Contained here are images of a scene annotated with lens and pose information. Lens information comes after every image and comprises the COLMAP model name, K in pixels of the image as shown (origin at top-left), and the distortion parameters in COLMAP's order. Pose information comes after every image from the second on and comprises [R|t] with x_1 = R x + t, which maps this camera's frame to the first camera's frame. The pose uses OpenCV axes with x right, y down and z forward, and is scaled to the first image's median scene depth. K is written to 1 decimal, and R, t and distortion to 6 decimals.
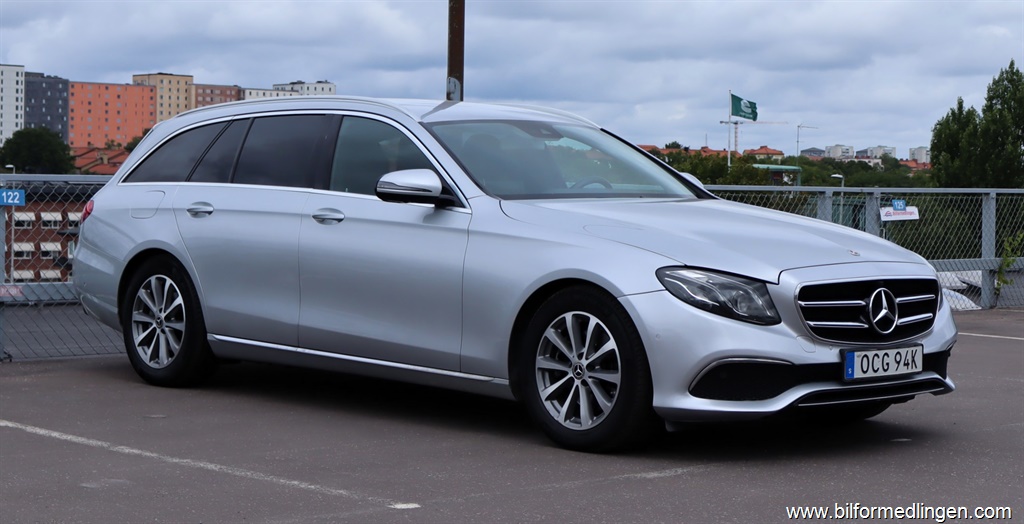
lens RADIAL K [[1935.8, 0, 506.8], [0, 1935.8, 254.0], [0, 0, 1]] dist [0.051214, 0.000000]
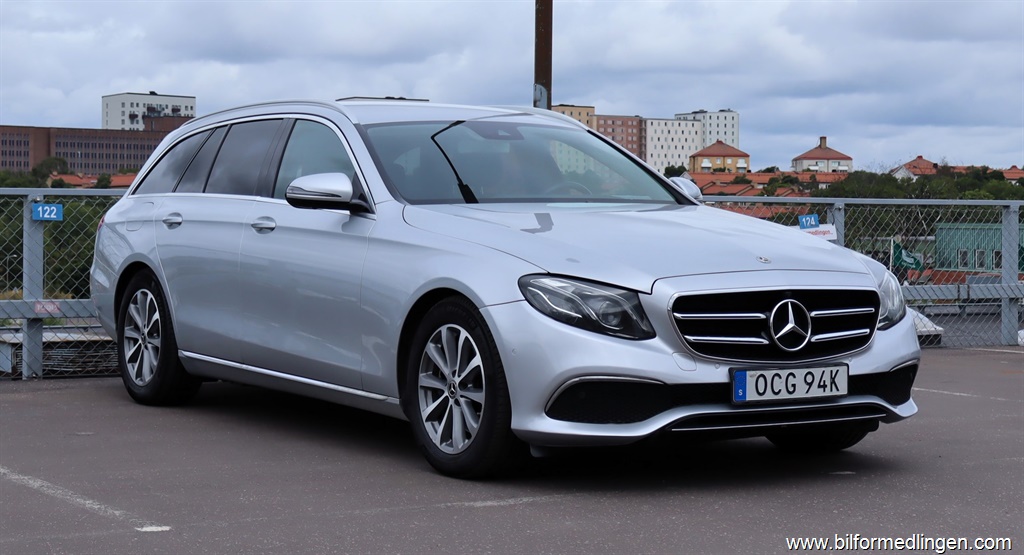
lens RADIAL K [[1985.8, 0, 515.9], [0, 1985.8, 279.1], [0, 0, 1]] dist [0.001142, 0.000000]
pose [[0.978816, 0.000474, -0.204742, 0.246899], [-0.001382, 0.999990, -0.004291, 0.011839], [0.204738, 0.004483, 0.978806, 0.085478]]
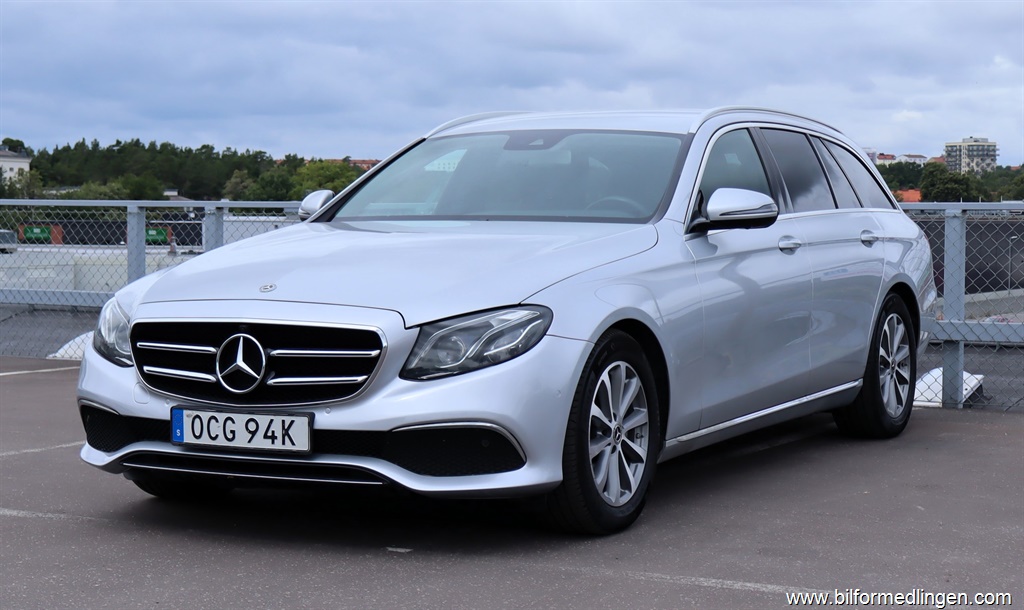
lens RADIAL K [[2152.2, 0, 510.1], [0, 2152.2, 313.5], [0, 0, 1]] dist [0.066725, 0.000000]
pose [[0.317215, 0.038686, -0.947564, 0.993932], [-0.036876, 0.998915, 0.028438, -0.017636], [0.947636, 0.025921, 0.318298, 0.796963]]
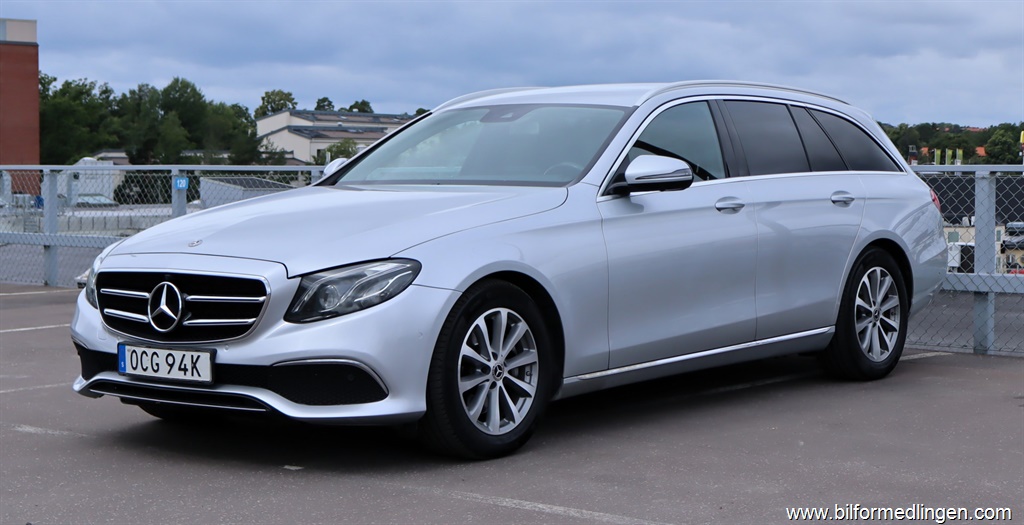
lens RADIAL K [[1935.8, 0, 511.7], [0, 1935.8, 259.5], [0, 0, 1]] dist [0.051214, 0.000000]
pose [[0.122538, 0.038199, -0.991728, 1.069462], [-0.035313, 0.998794, 0.034108, -0.028104], [0.991835, 0.030842, 0.123739, 1.007124]]
